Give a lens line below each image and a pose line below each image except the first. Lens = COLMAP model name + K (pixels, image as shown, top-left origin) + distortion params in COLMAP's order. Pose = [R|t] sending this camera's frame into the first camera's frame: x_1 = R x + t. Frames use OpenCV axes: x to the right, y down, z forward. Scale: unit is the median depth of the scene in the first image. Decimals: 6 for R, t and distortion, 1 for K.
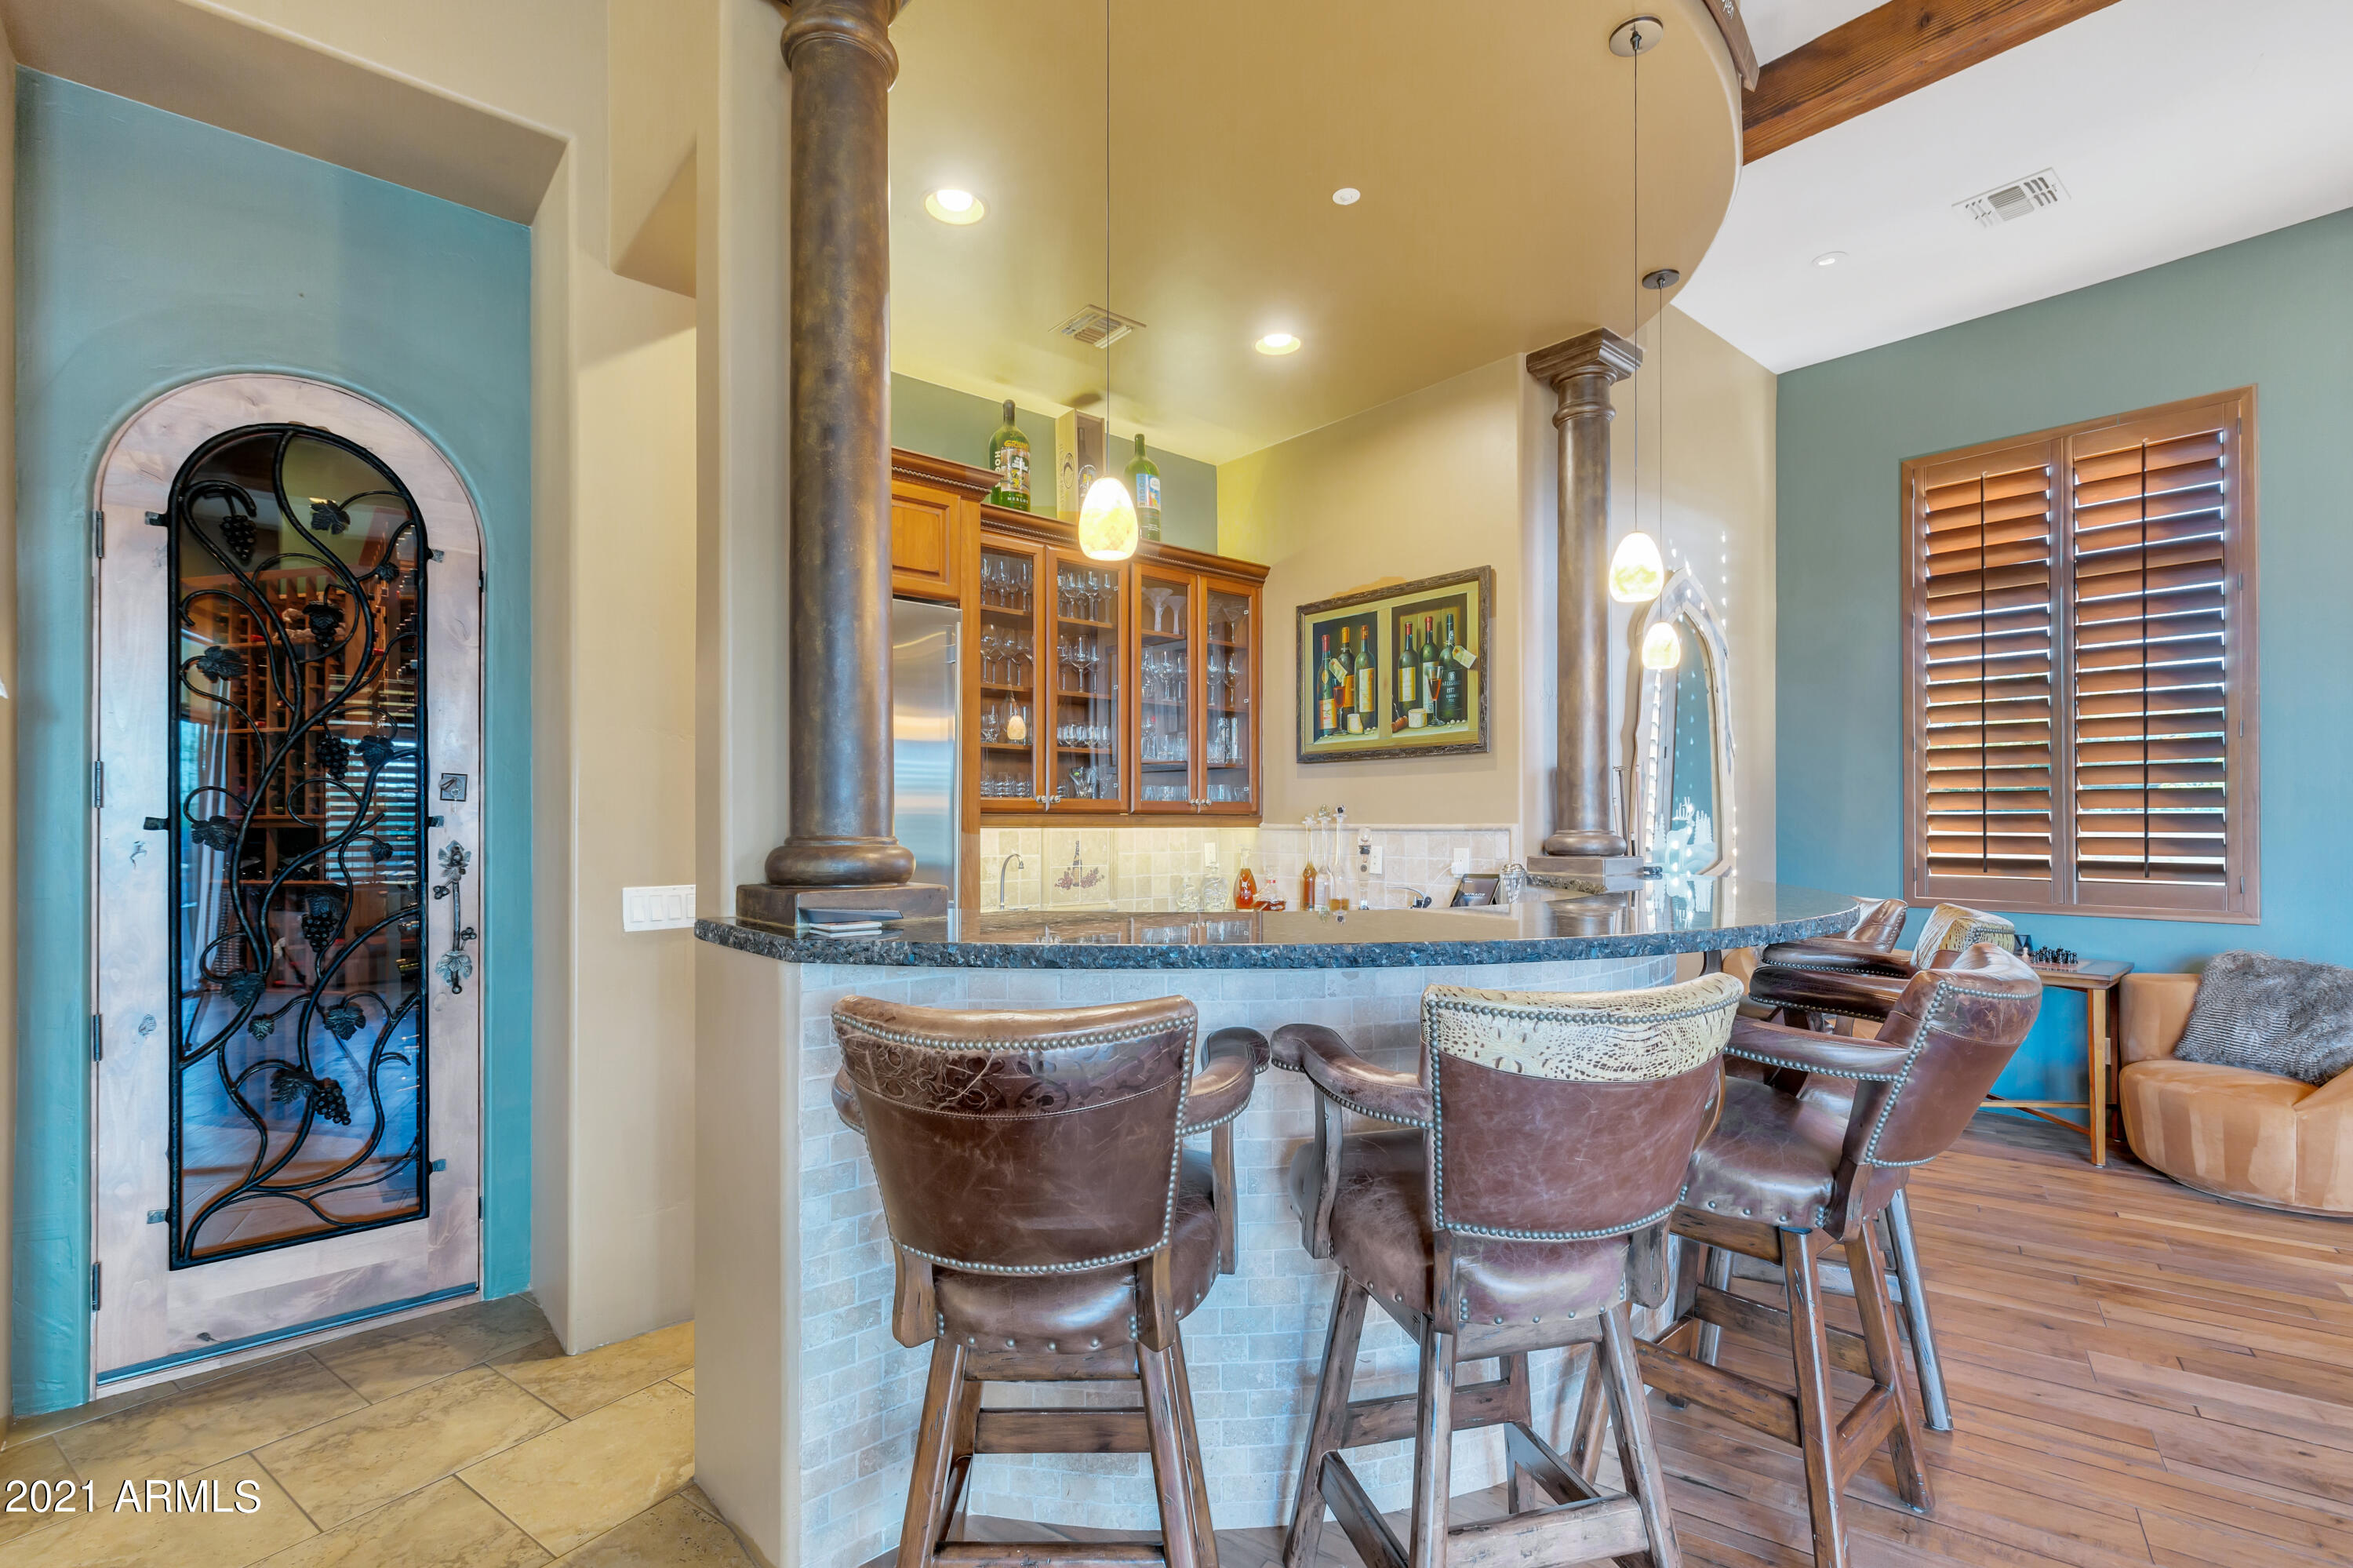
lens RADIAL K [[1122.4, 0, 1176.7], [0, 1122.4, 803.4], [0, 0, 1]] dist [0.002338, 0.000153]
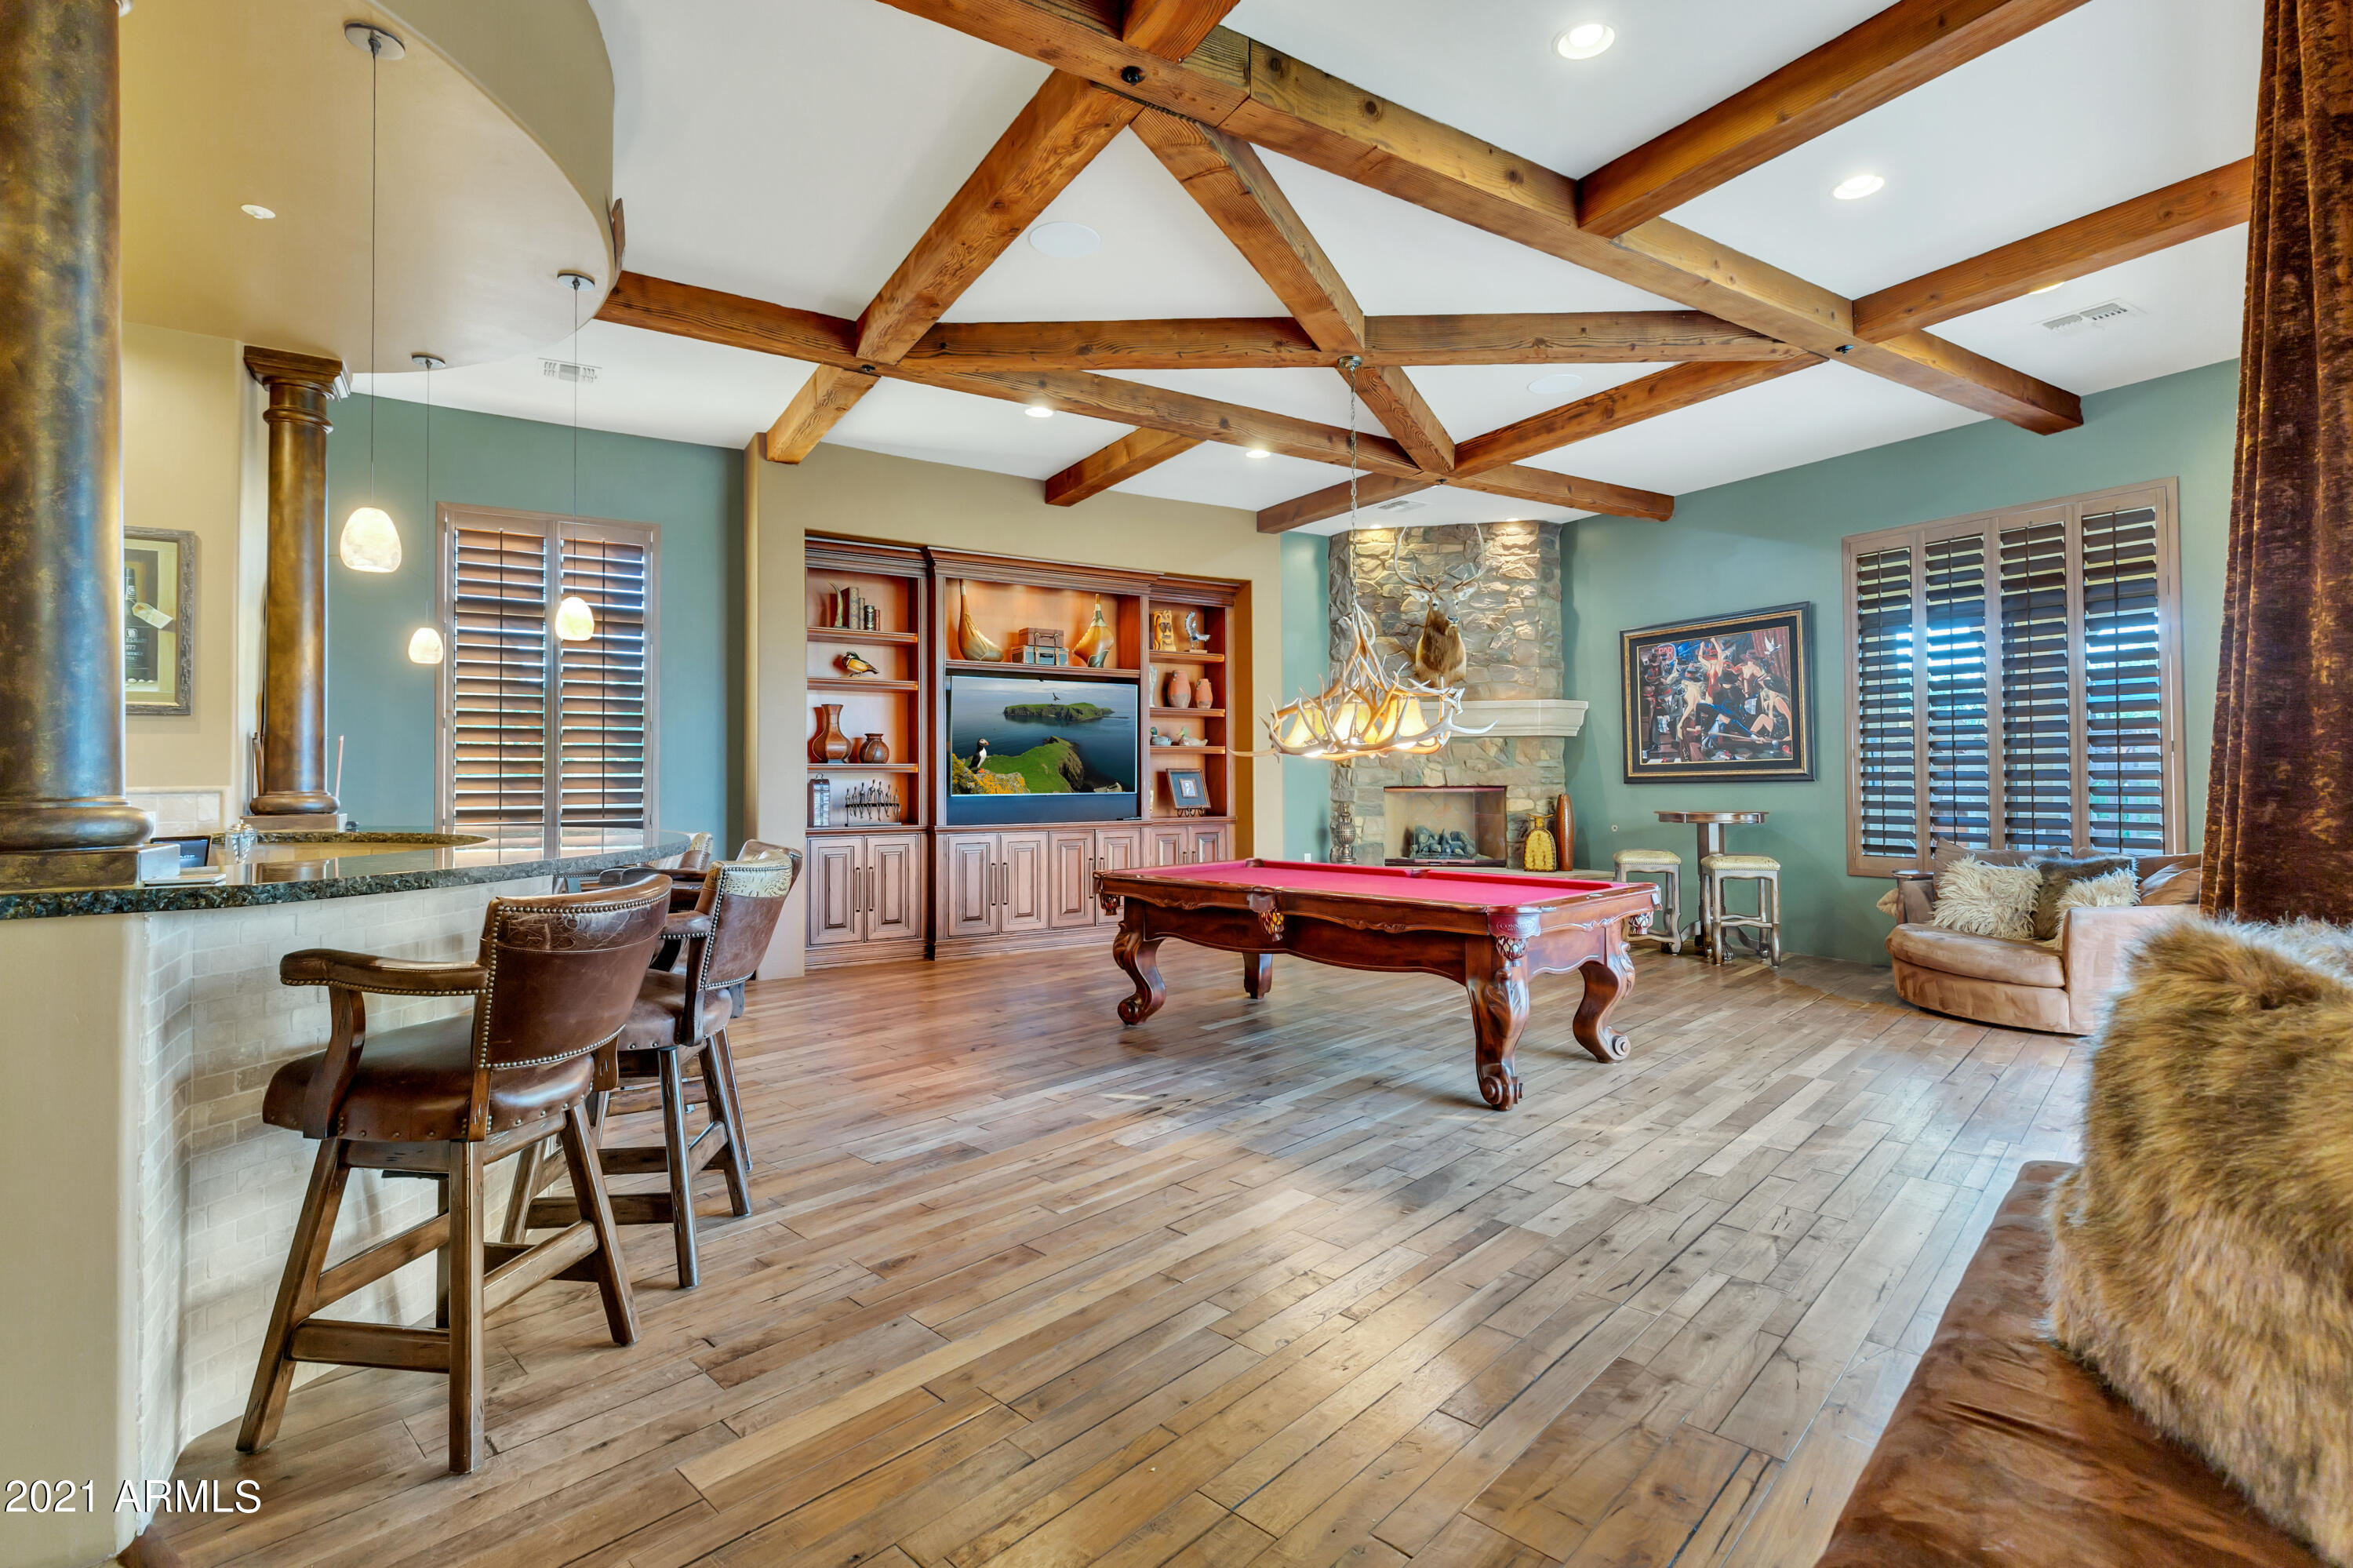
lens RADIAL K [[1056.6, 0, 1176.3], [0, 1056.6, 772.7], [0, 0, 1]] dist [-0.001635, -0.000074]
pose [[0.158790, 0.001836, 0.987311, -0.524493], [-0.005557, 0.999984, -0.000966, 0.001587], [-0.987297, -0.005333, 0.158797, -0.034597]]
